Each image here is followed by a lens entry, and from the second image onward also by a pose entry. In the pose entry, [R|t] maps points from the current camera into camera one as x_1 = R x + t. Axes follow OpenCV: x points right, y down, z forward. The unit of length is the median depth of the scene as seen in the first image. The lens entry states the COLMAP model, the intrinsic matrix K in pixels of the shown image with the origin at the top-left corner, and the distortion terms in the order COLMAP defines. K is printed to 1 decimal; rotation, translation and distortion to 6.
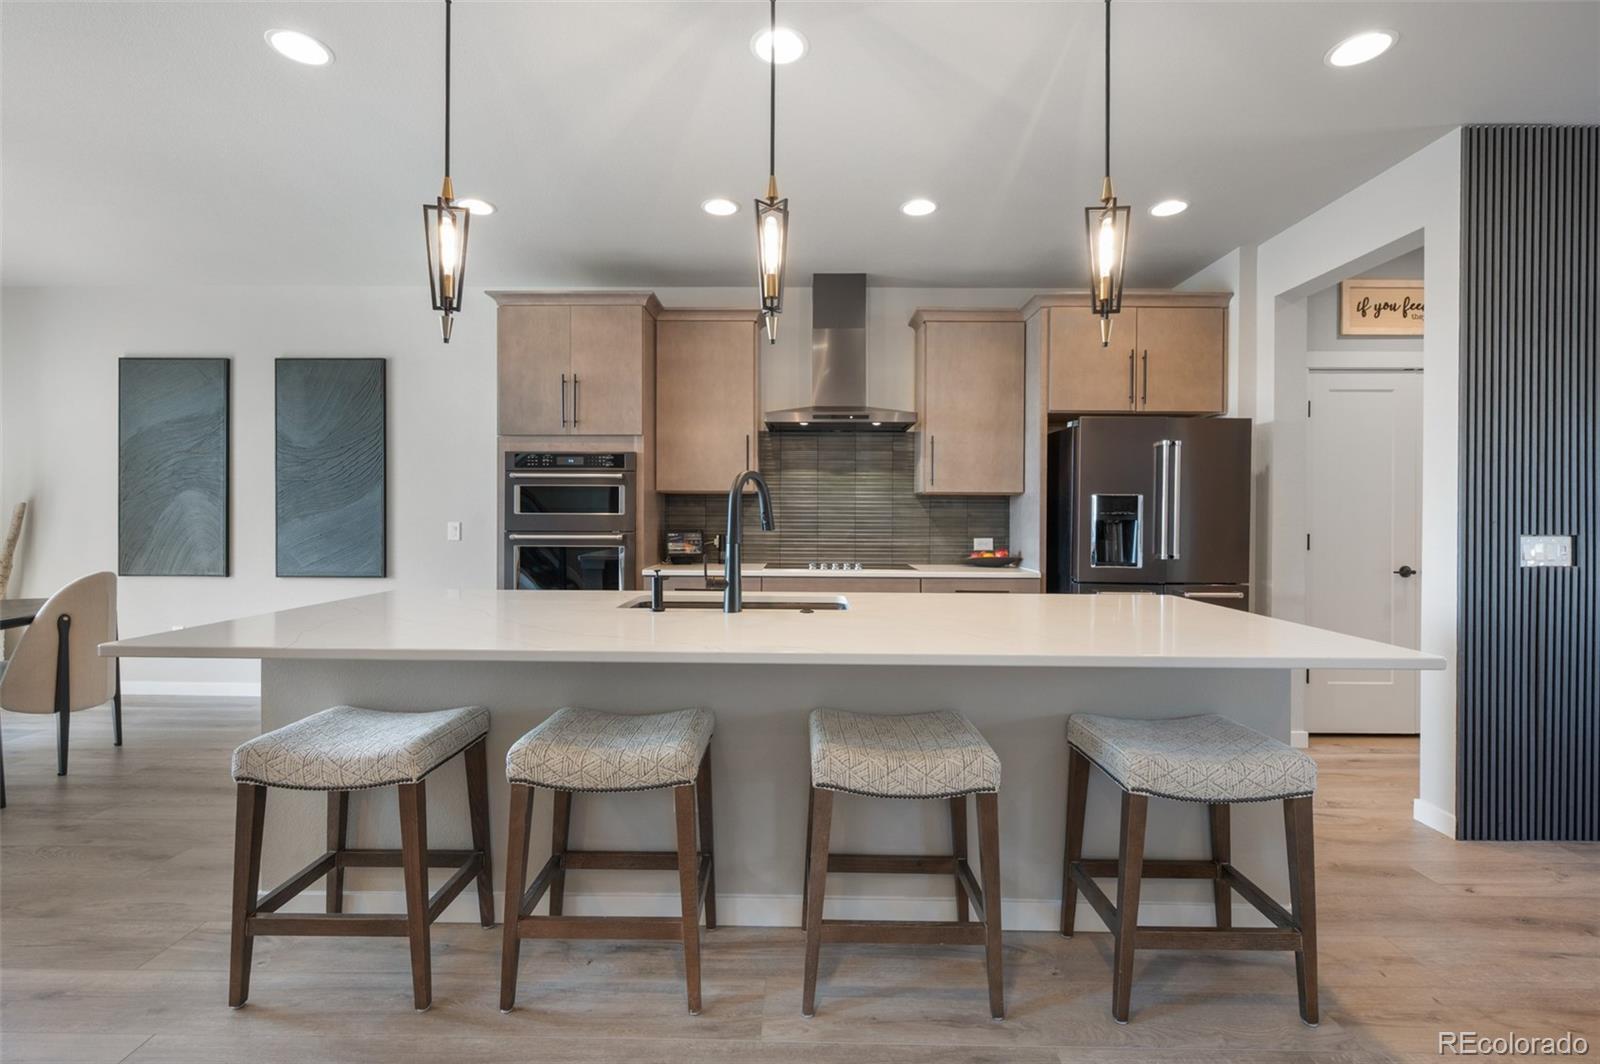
lens RADIAL K [[735.7, 0, 801.1], [0, 735.7, 512.9], [0, 0, 1]] dist [0.005939, 0.000918]
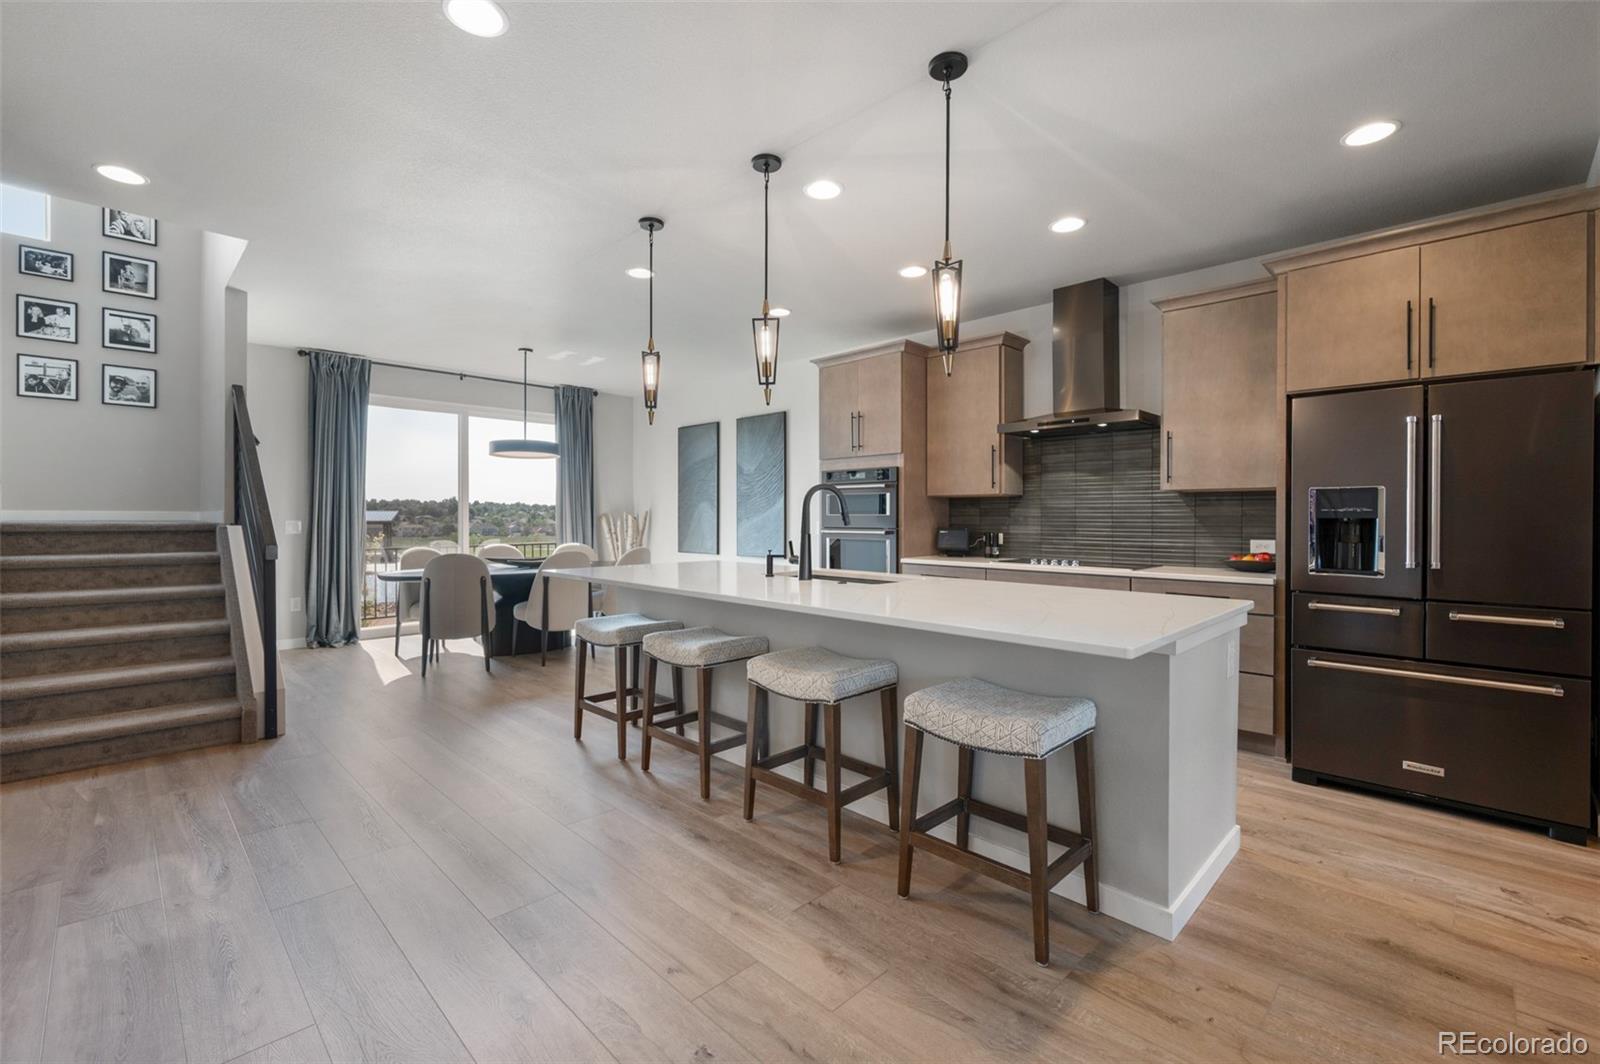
lens RADIAL K [[735.7, 0, 801.1], [0, 735.7, 512.9], [0, 0, 1]] dist [0.005939, 0.000918]
pose [[0.693968, -0.004263, -0.719993, 0.544804], [0.008051, 0.999966, 0.001840, -0.004757], [0.719961, -0.007074, 0.693978, -0.022832]]
